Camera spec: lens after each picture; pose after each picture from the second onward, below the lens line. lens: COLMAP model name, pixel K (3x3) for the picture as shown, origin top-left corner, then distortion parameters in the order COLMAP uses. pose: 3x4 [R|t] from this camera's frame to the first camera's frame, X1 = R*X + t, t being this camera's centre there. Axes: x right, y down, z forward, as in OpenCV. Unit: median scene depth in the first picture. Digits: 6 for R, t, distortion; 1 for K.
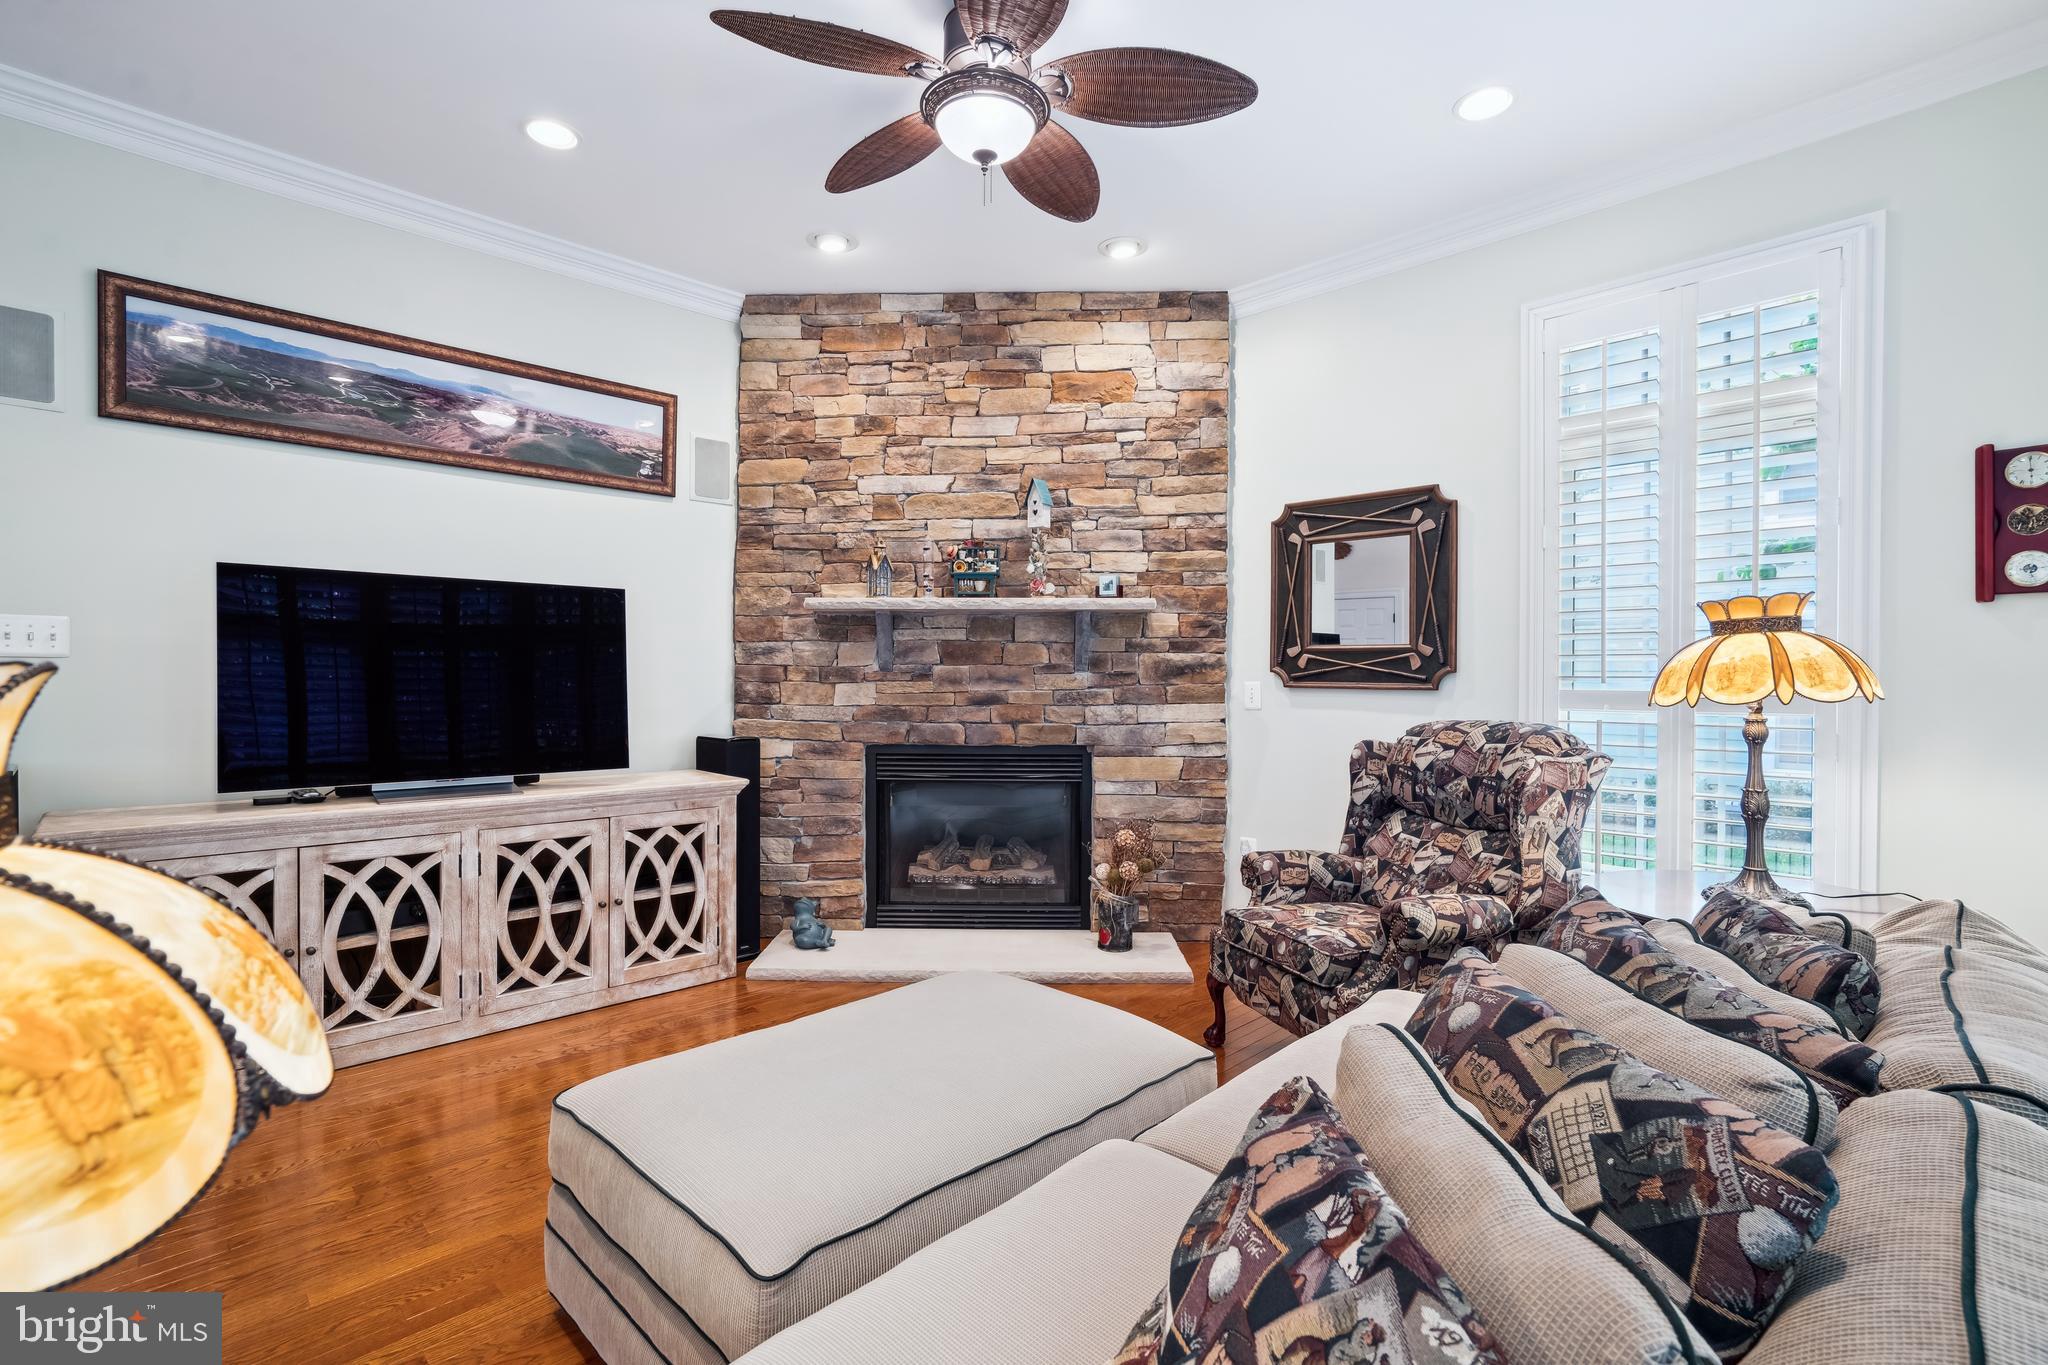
lens RADIAL K [[938.3, 0, 1022.4], [0, 938.3, 681.5], [0, 0, 1]] dist [-0.037623, 0.019626]
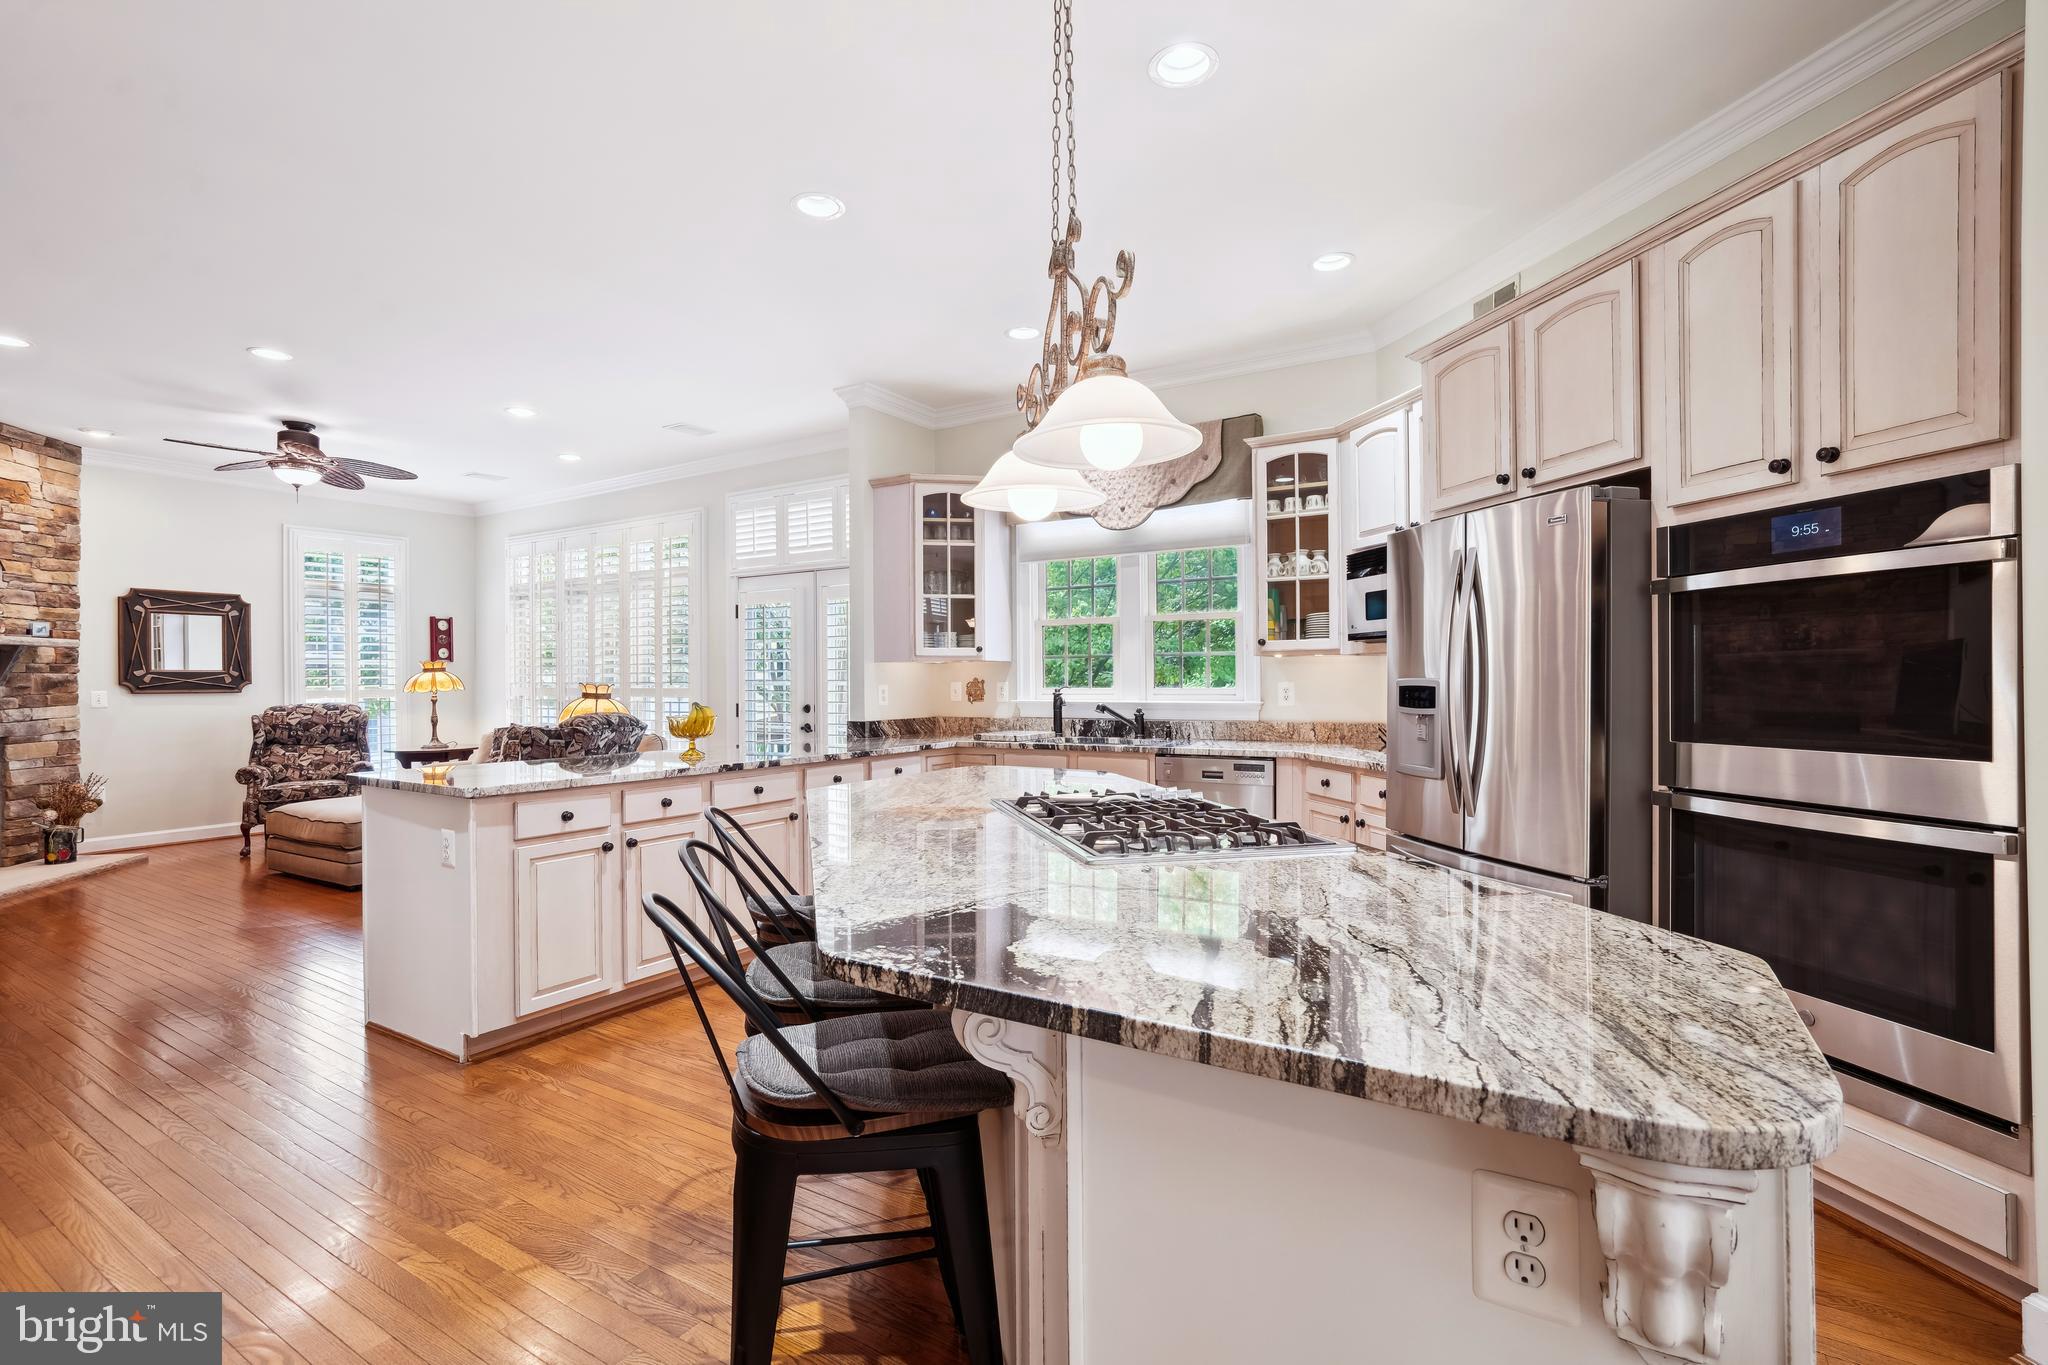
lens RADIAL K [[938.3, 0, 1014.5], [0, 938.3, 679.7], [0, 0, 1]] dist [-0.037623, 0.019626]
pose [[-0.215541, -0.005437, 0.976480, -1.663310], [0.011187, 0.999905, 0.008037, -0.014352], [-0.976431, 0.012657, -0.215459, -0.217620]]
